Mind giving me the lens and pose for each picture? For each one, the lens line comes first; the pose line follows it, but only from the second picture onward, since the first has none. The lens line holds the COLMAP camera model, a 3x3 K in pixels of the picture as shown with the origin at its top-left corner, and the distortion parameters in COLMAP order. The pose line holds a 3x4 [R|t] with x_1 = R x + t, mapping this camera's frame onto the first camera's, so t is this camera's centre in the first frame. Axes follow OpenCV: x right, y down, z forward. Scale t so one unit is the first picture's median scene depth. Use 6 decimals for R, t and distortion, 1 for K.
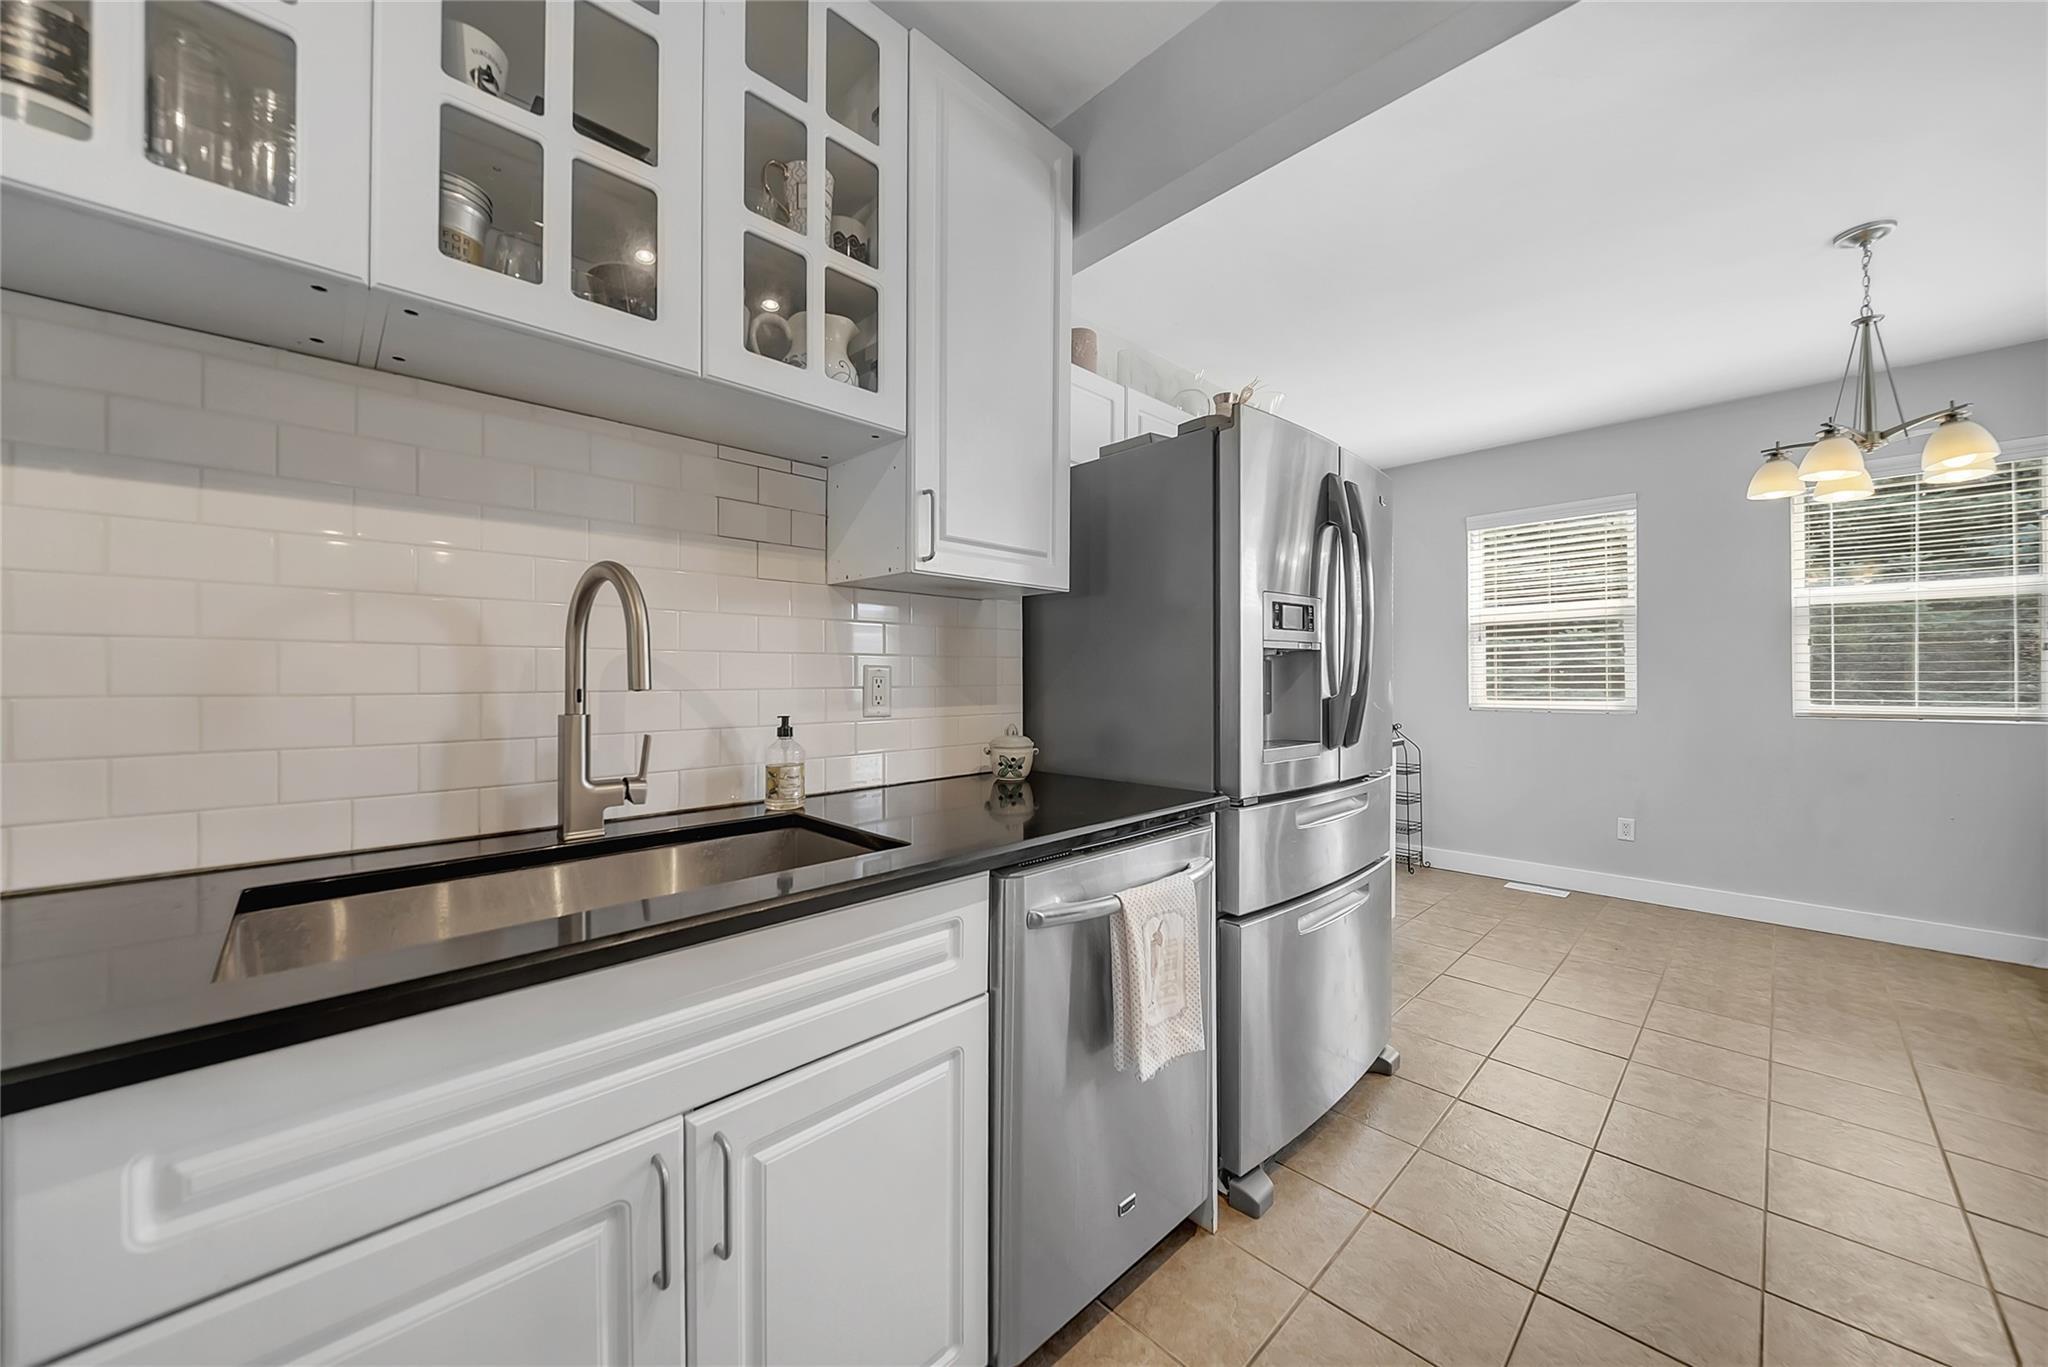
lens RADIAL K [[749.8, 0, 1069.7], [0, 749.8, 678.2], [0, 0, 1]] dist [0.000623, -0.001161]
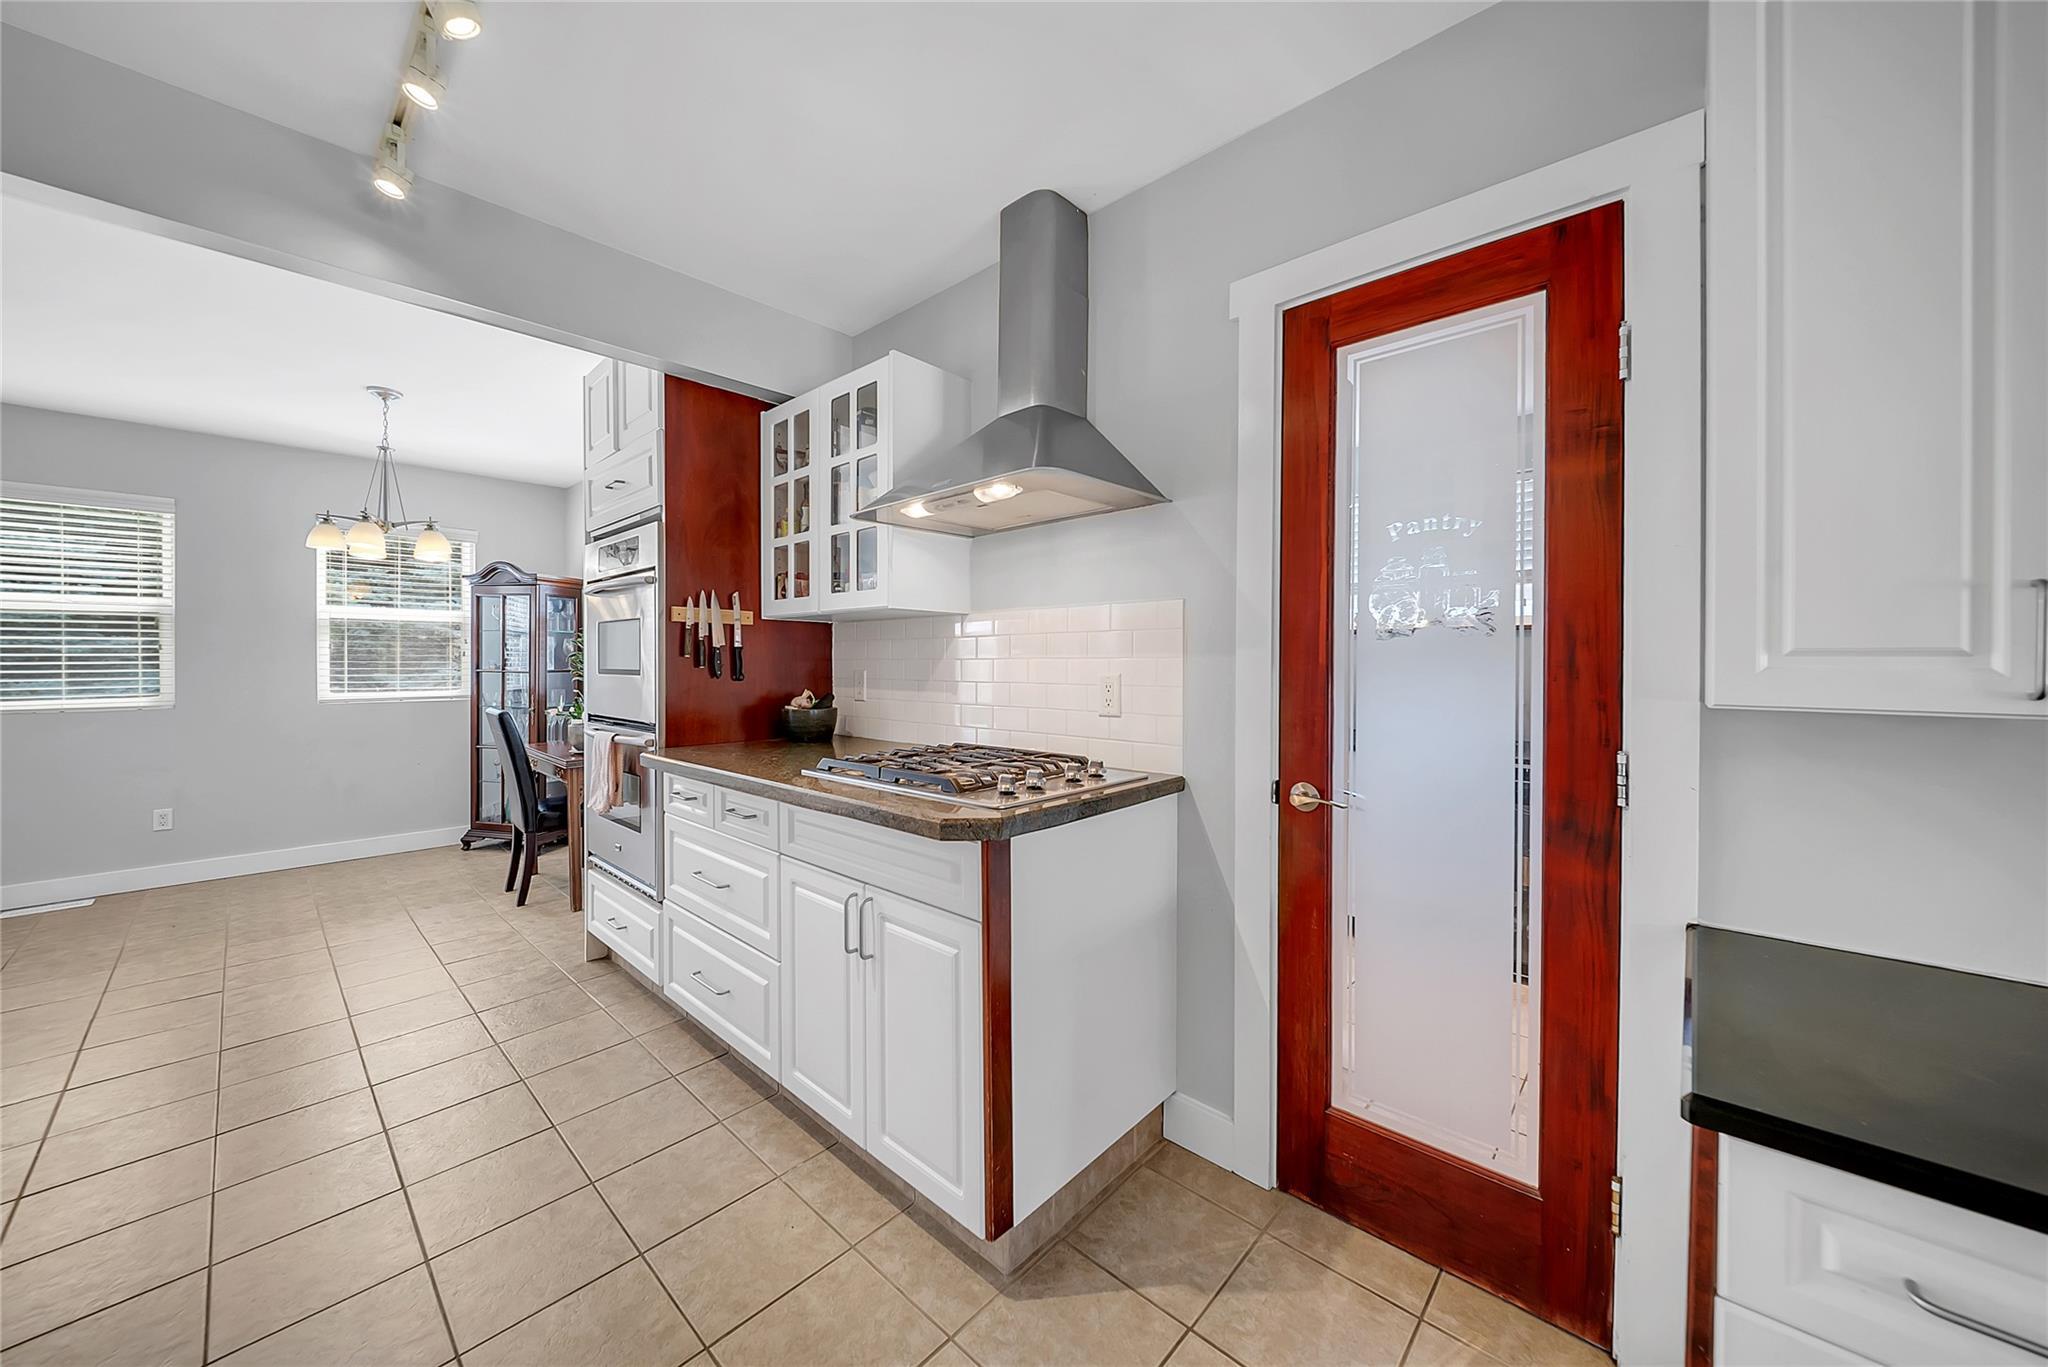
lens RADIAL K [[749.8, 0, 992.3], [0, 749.8, 662.2], [0, 0, 1]] dist [0.000623, -0.001161]
pose [[0.021962, -0.003355, 0.999753, -0.554085], [-0.001934, 0.999992, 0.003399, -0.046964], [-0.999757, -0.002008, 0.021956, -0.354743]]
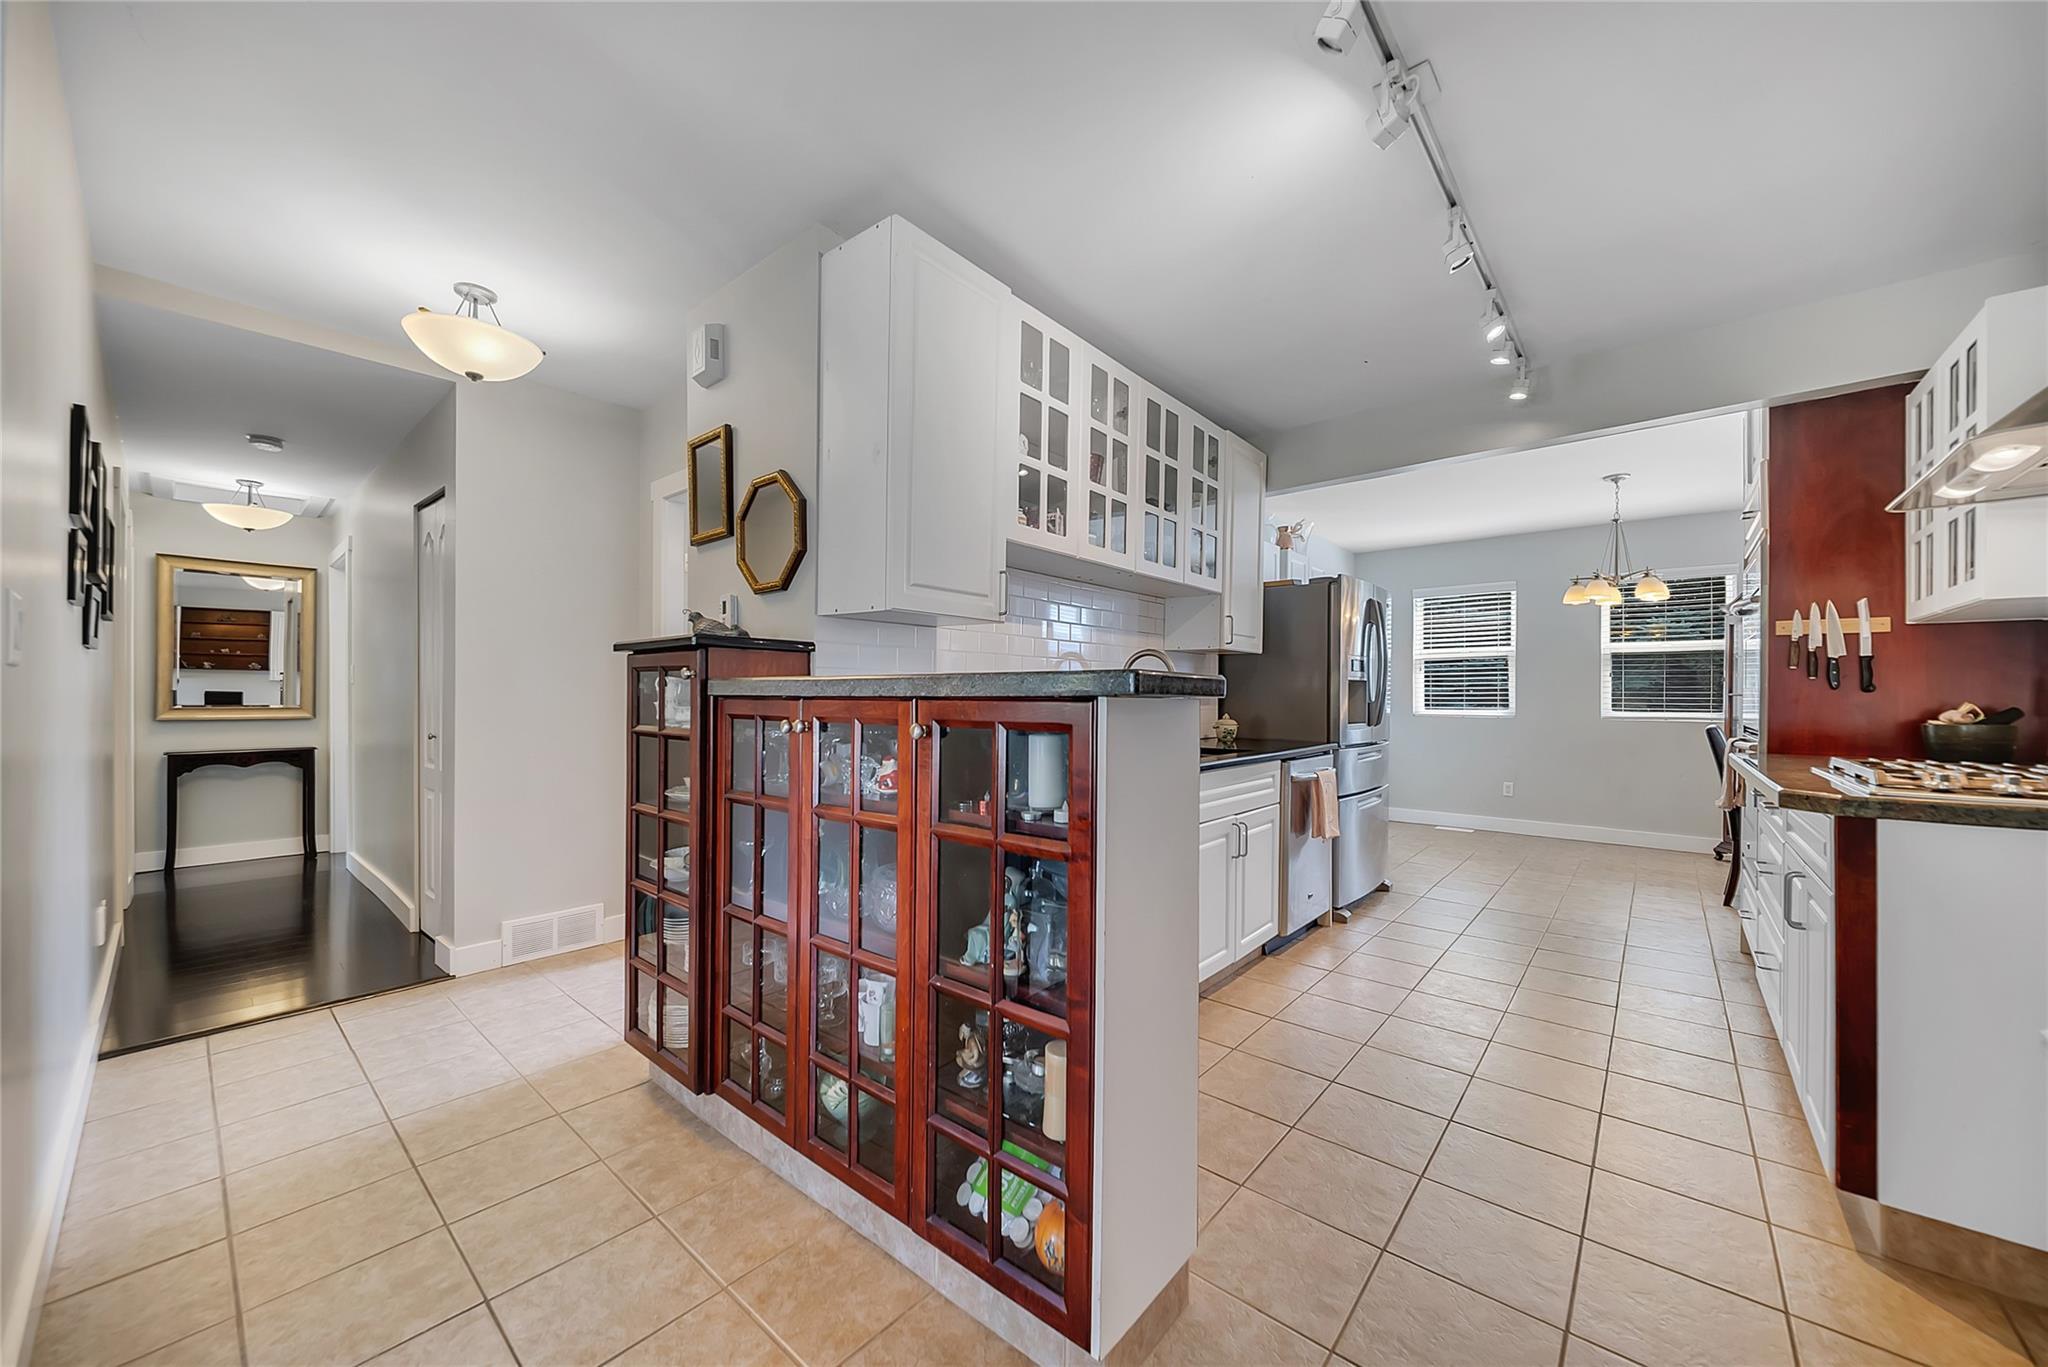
lens RADIAL K [[749.8, 0, 1076.8], [0, 749.8, 693.9], [0, 0, 1]] dist [0.000623, -0.001161]
pose [[0.995664, 0.007033, 0.092757, -0.688725], [-0.006942, 0.999975, -0.001307, 0.009707], [-0.092764, 0.000657, 0.995688, -1.062709]]
